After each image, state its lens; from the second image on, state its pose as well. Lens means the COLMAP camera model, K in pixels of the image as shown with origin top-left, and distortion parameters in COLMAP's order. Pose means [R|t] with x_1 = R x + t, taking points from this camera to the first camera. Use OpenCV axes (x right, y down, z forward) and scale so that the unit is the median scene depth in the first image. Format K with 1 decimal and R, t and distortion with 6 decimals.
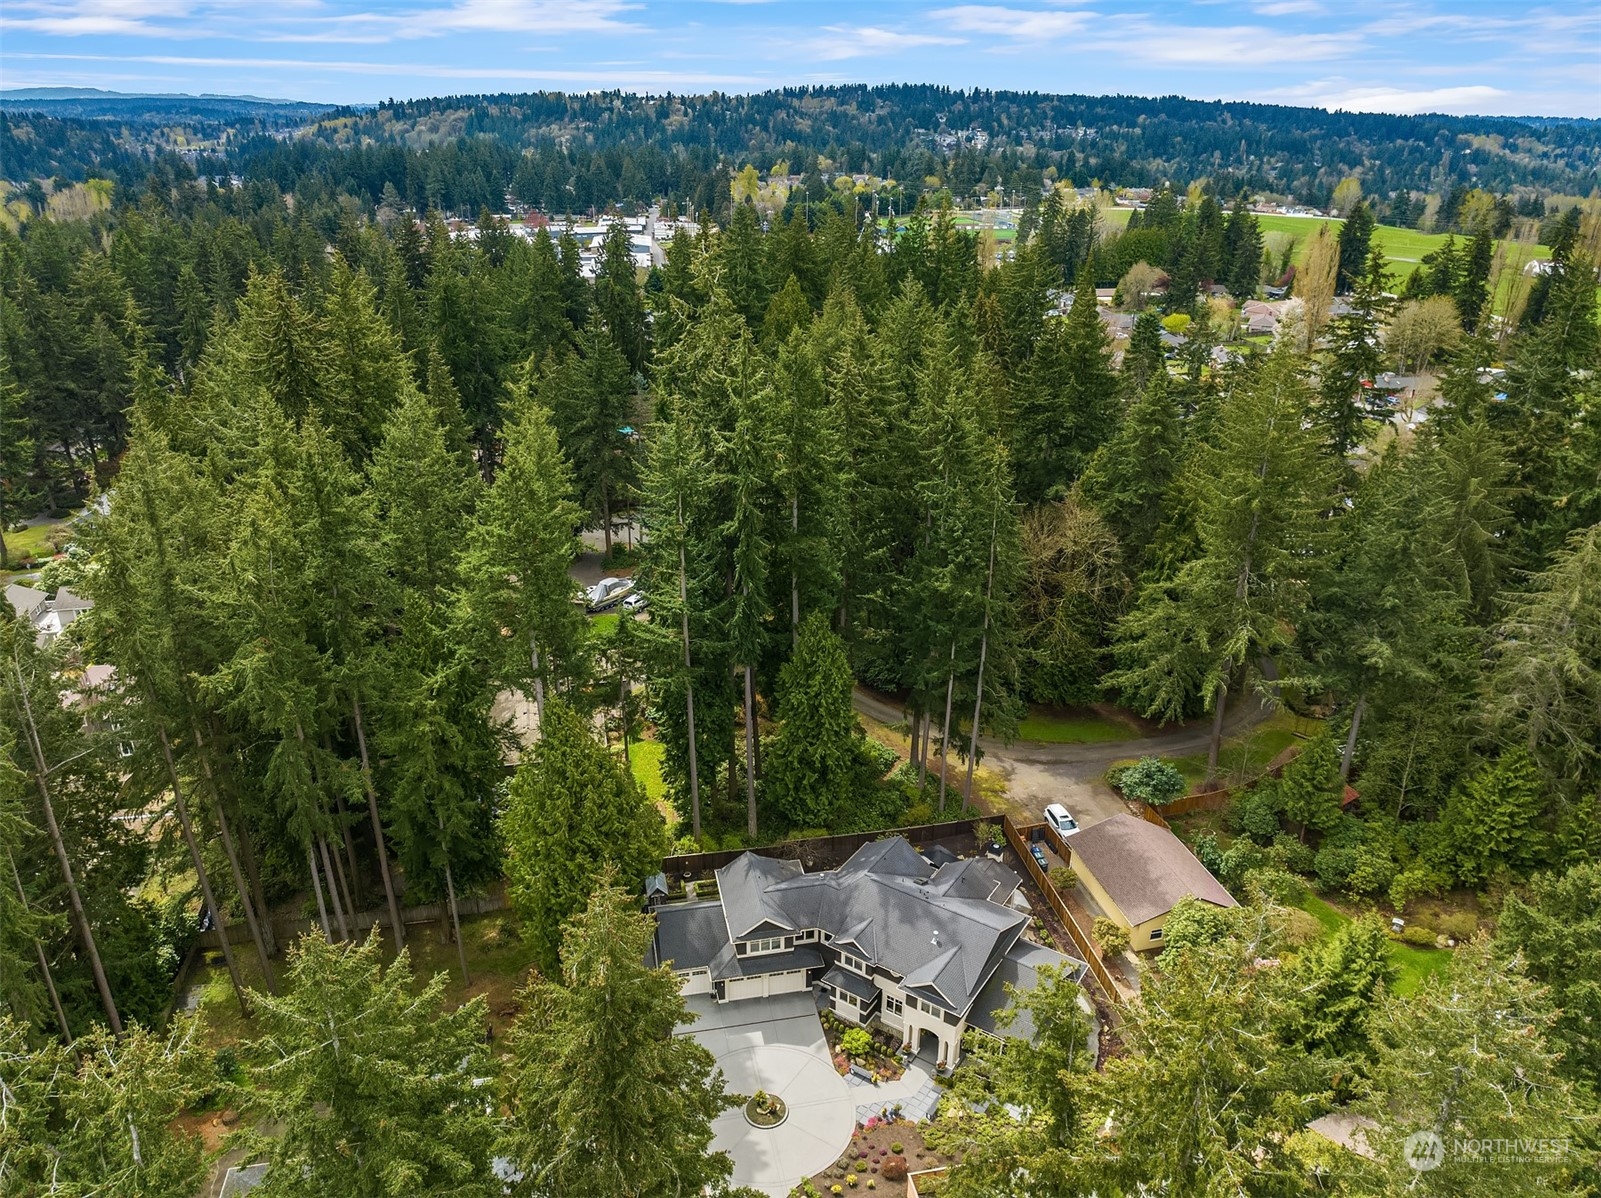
lens RADIAL K [[1126.1, 0, 794.0], [0, 1126.1, 596.7], [0, 0, 1]] dist [-0.032927, -0.009203]
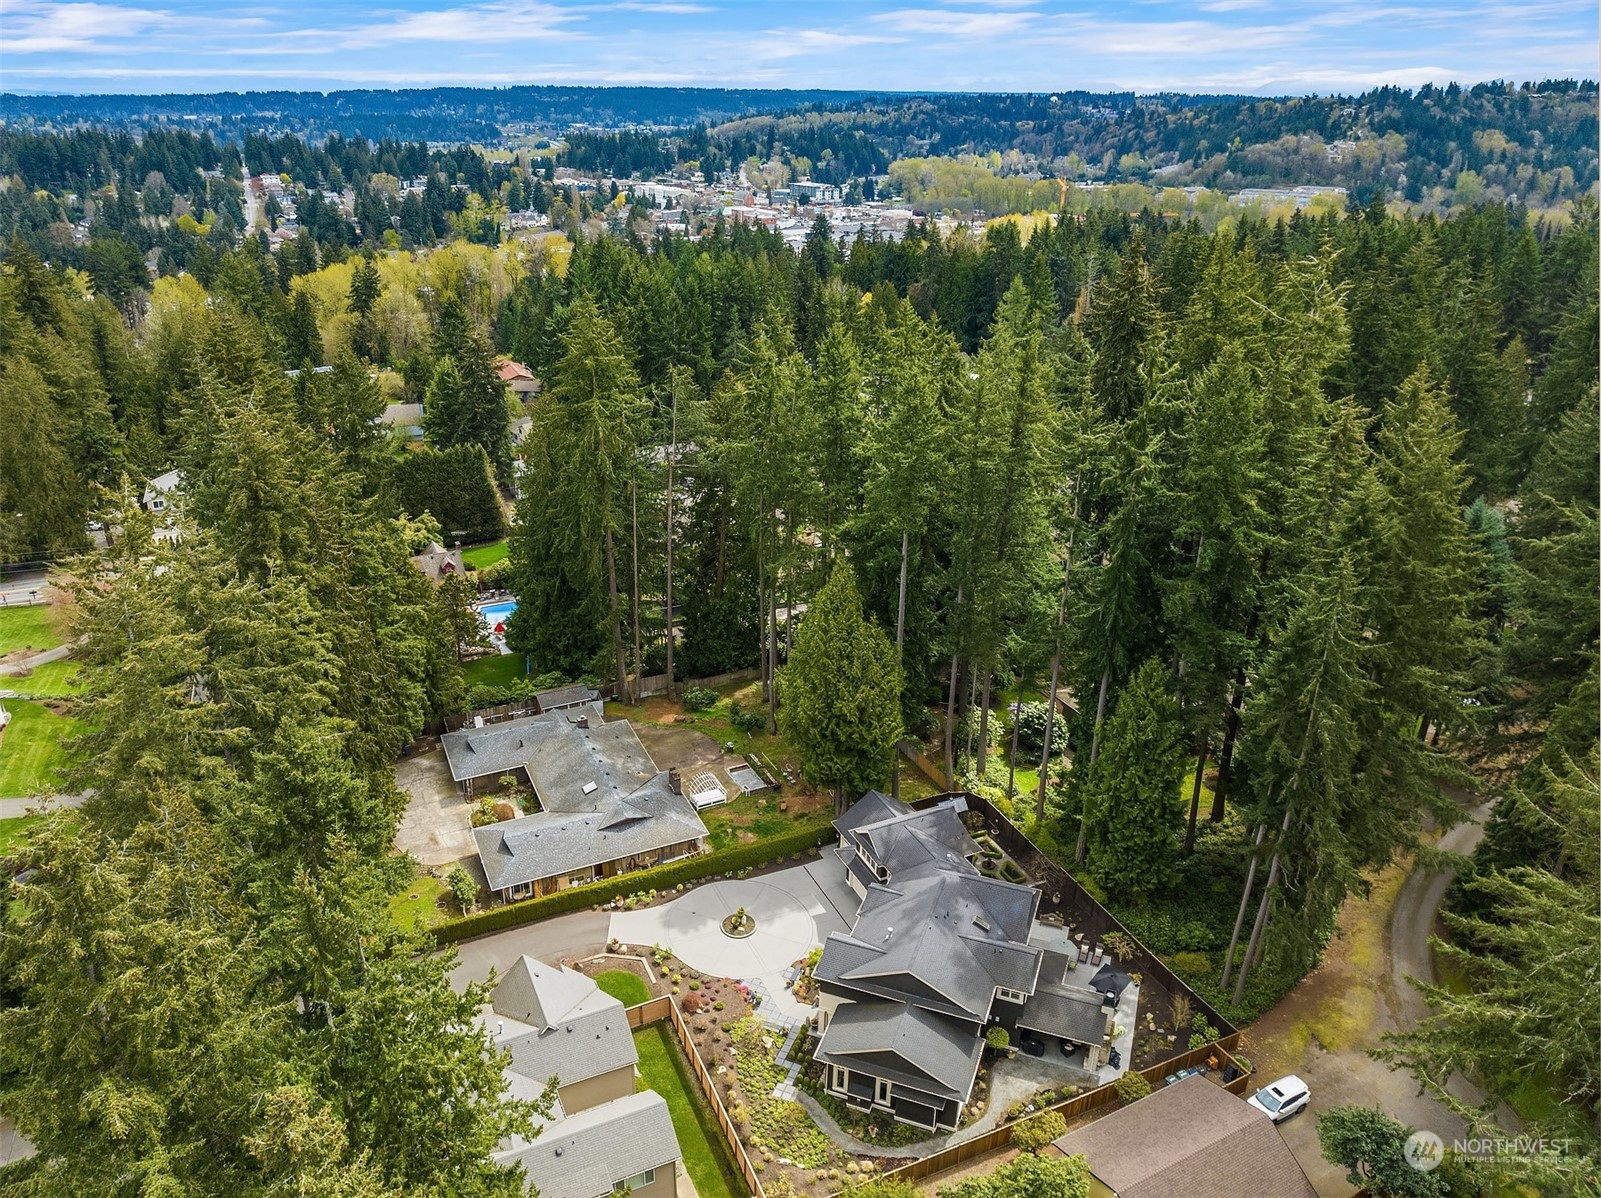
lens RADIAL K [[1126.1, 0, 791.8], [0, 1126.1, 590.1], [0, 0, 1]] dist [-0.032927, -0.009203]
pose [[0.230066, 0.390032, -0.891597, 0.833363], [-0.399495, 0.873271, 0.278930, -0.196677], [0.887397, 0.292016, 0.356726, 0.458671]]
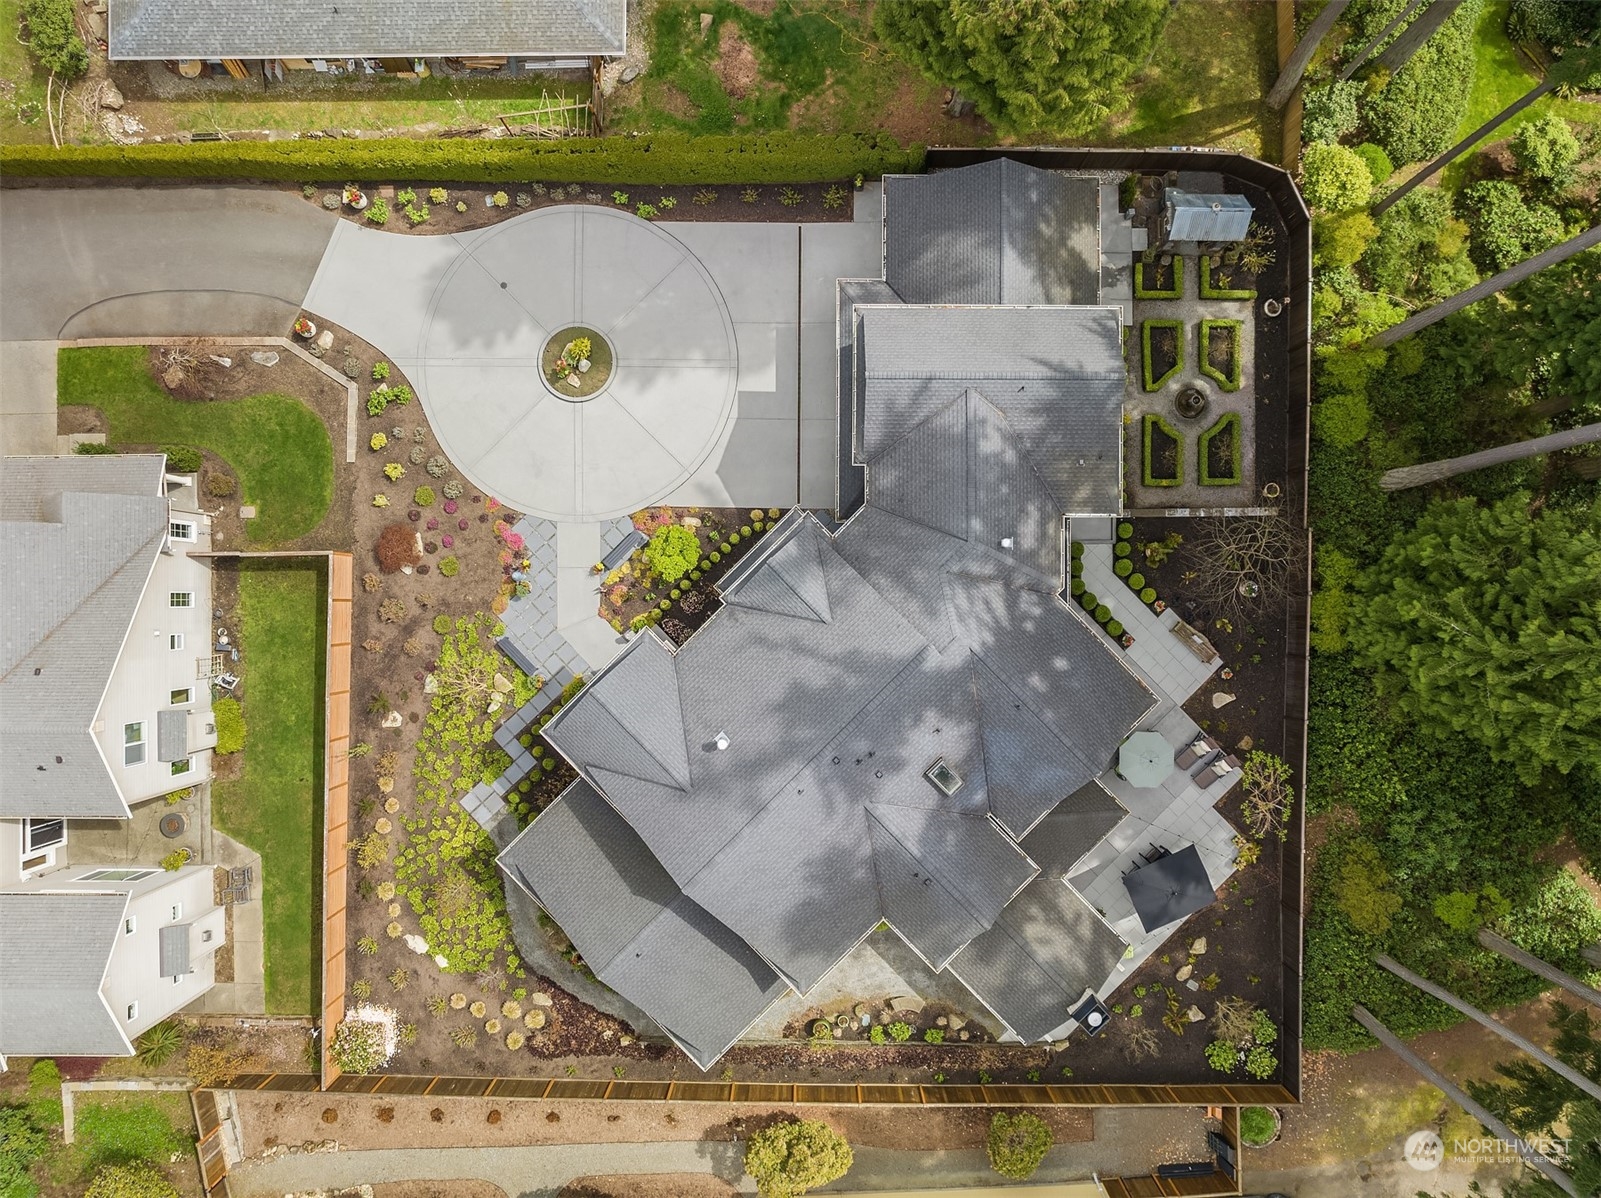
lens RADIAL K [[1126.1, 0, 796.4], [0, 1126.1, 592.3], [0, 0, 1]] dist [-0.032927, -0.009203]
pose [[-0.204019, 0.978946, -0.006442, 0.062290], [-0.394434, -0.076176, 0.915762, -0.098773], [0.895990, 0.189374, 0.401671, 0.800920]]
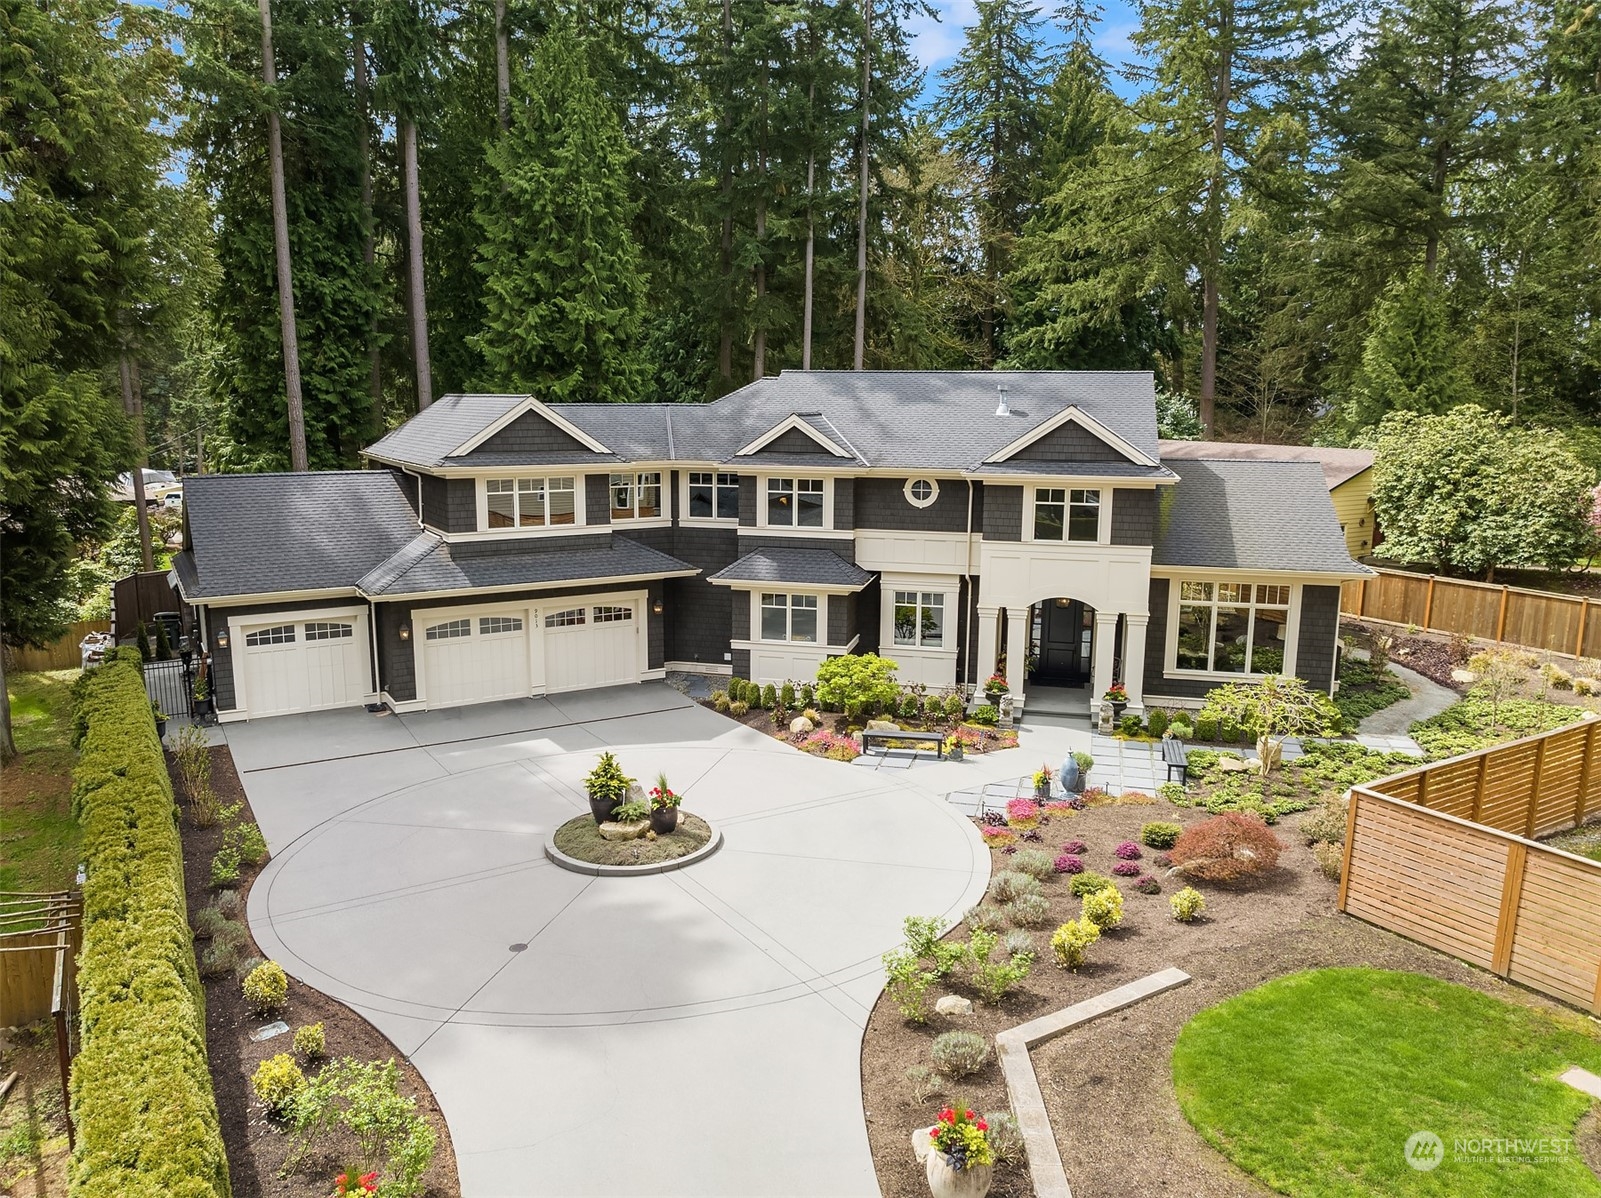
lens RADIAL K [[1126.1, 0, 798.4], [0, 1126.1, 611.9], [0, 0, 1]] dist [-0.032927, -0.009203]
pose [[0.939552, -0.061263, 0.336880, -0.065978], [0.132226, 0.972461, -0.191928, 0.415377], [-0.315845, 0.224870, 0.921778, 0.661823]]
